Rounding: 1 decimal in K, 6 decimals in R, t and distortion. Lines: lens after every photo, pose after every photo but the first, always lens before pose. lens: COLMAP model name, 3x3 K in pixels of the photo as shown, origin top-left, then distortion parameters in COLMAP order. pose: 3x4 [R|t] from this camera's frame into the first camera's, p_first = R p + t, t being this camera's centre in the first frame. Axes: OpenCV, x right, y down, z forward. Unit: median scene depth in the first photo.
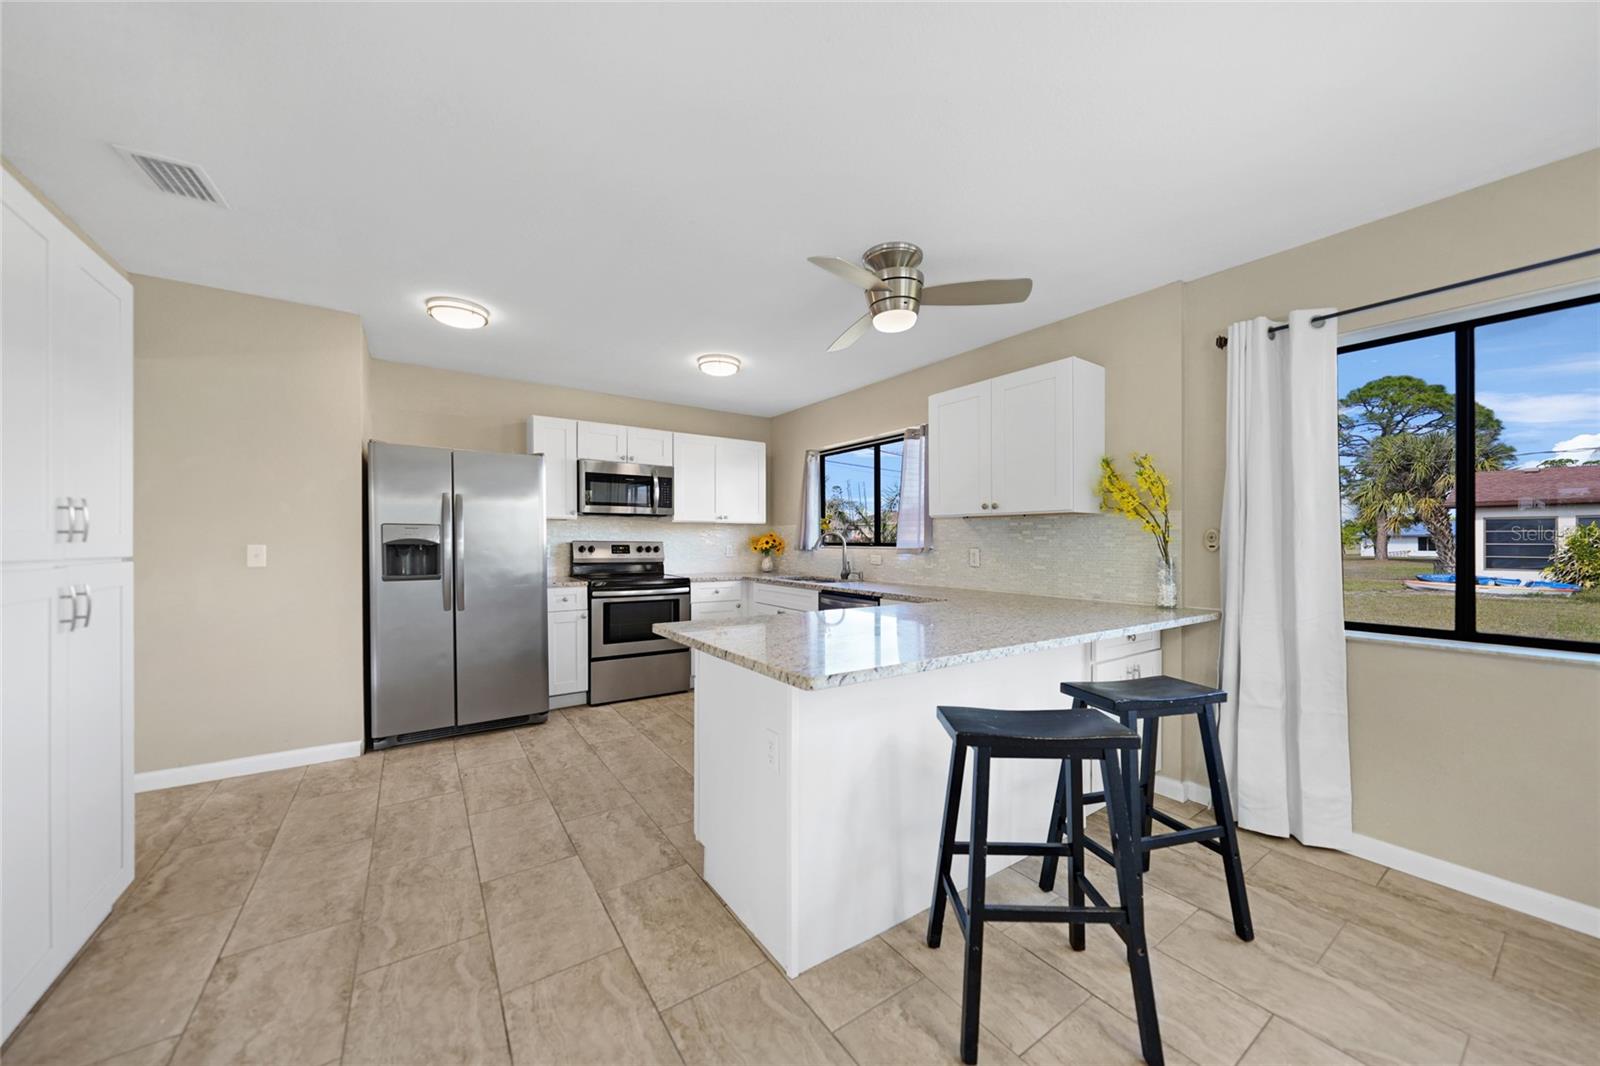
lens RADIAL K [[557.5, 0, 803.1], [0, 557.5, 541.6], [0, 0, 1]] dist [-0.000276, -0.000107]
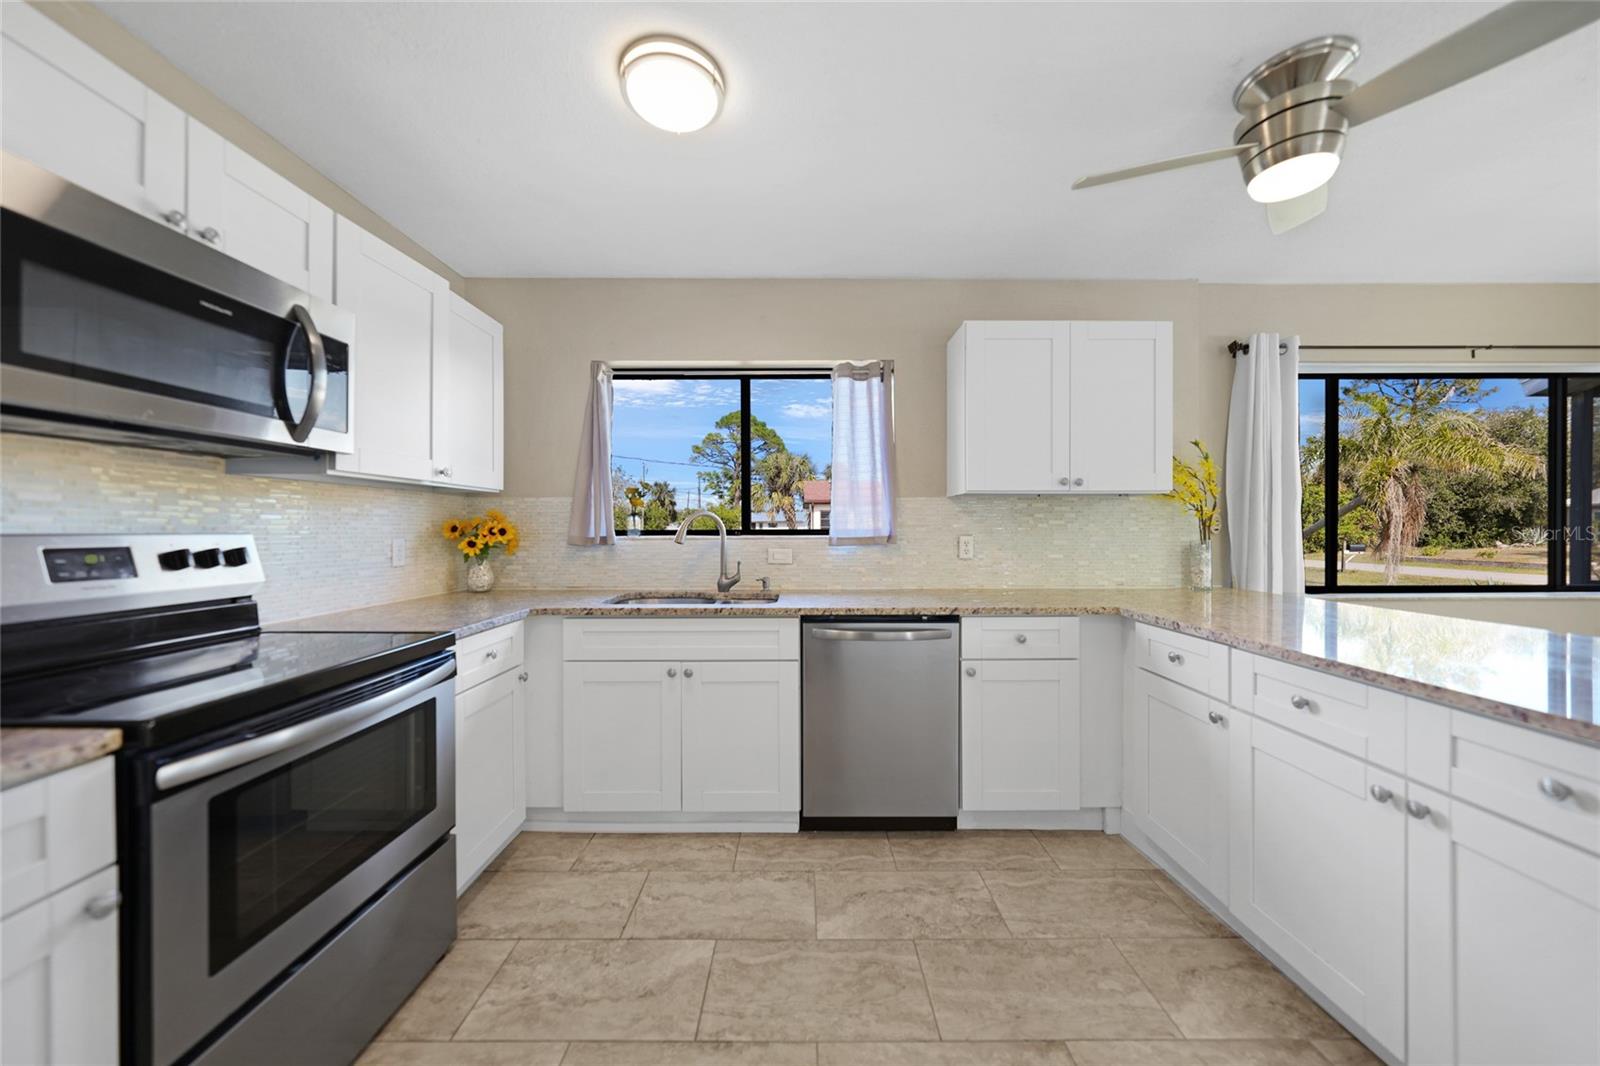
lens RADIAL K [[556.1, 0, 795.3], [0, 556.1, 524.8], [0, 0, 1]] dist [-0.001671, -0.000523]
pose [[0.568114, -0.002307, 0.822947, -0.521585], [0.006130, 0.999980, -0.001428, -0.003774], [-0.822927, 0.005856, 0.568117, 0.850302]]
